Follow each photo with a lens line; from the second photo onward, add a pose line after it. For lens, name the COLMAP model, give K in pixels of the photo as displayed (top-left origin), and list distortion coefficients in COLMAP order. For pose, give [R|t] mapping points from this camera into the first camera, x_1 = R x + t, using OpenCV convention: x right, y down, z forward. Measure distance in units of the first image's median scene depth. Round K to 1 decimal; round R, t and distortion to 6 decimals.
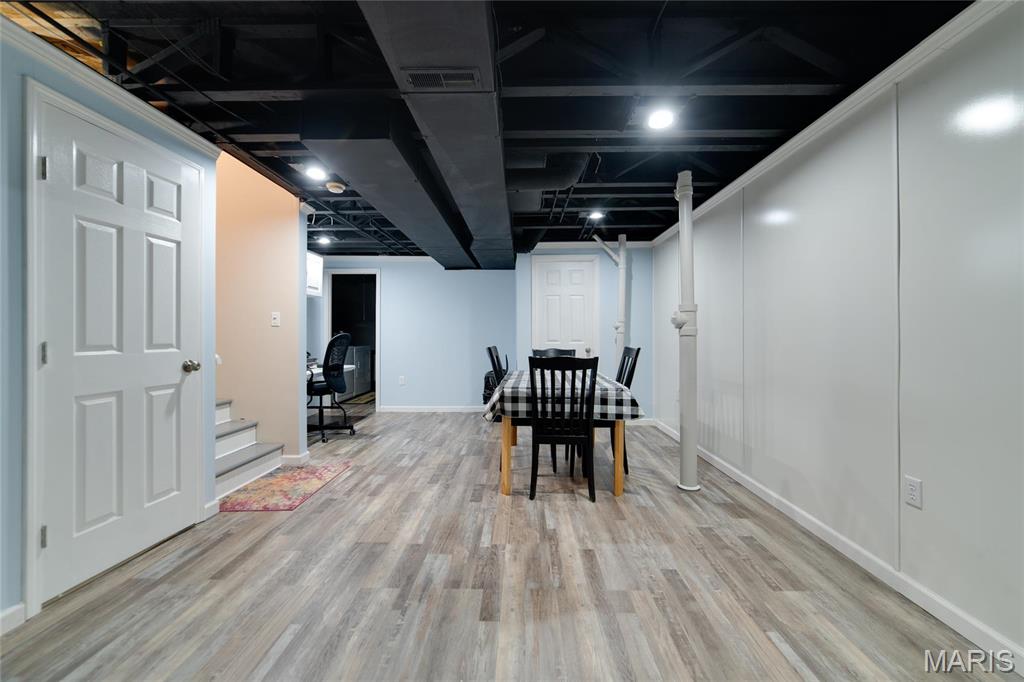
lens RADIAL K [[395.6, 0, 516.4], [0, 395.6, 337.9], [0, 0, 1]] dist [0.000614, 0.000171]
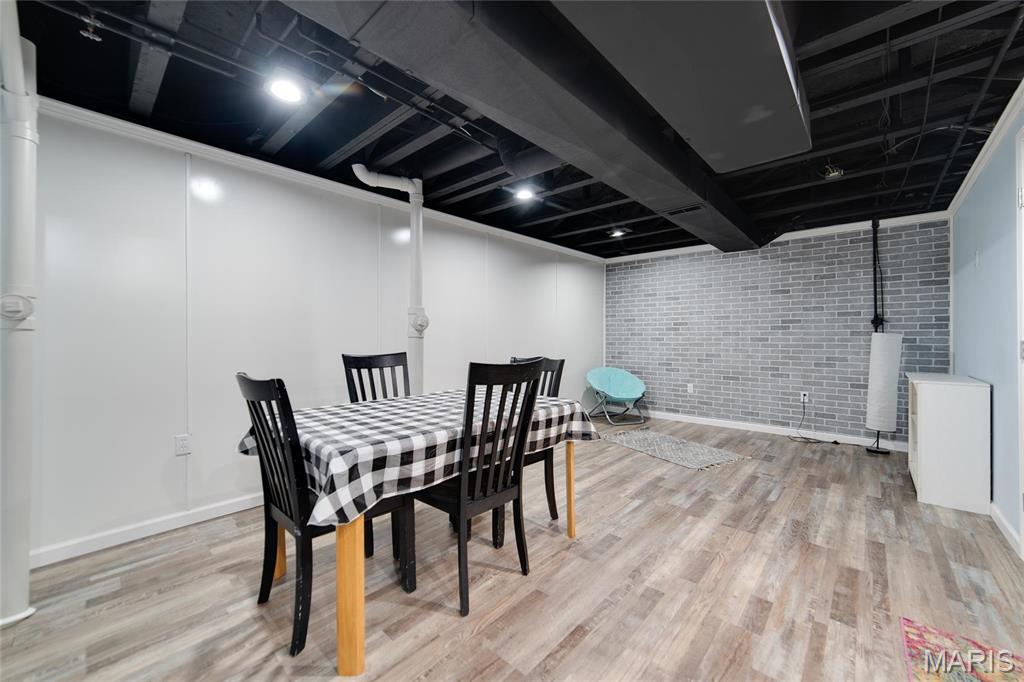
lens RADIAL K [[395.6, 0, 516.6], [0, 395.6, 338.6], [0, 0, 1]] dist [0.000614, 0.000171]
pose [[-0.753209, 0.003385, 0.657773, -0.627950], [0.006479, 0.999976, 0.002273, -0.006730], [-0.657750, 0.005974, -0.753213, 2.230343]]
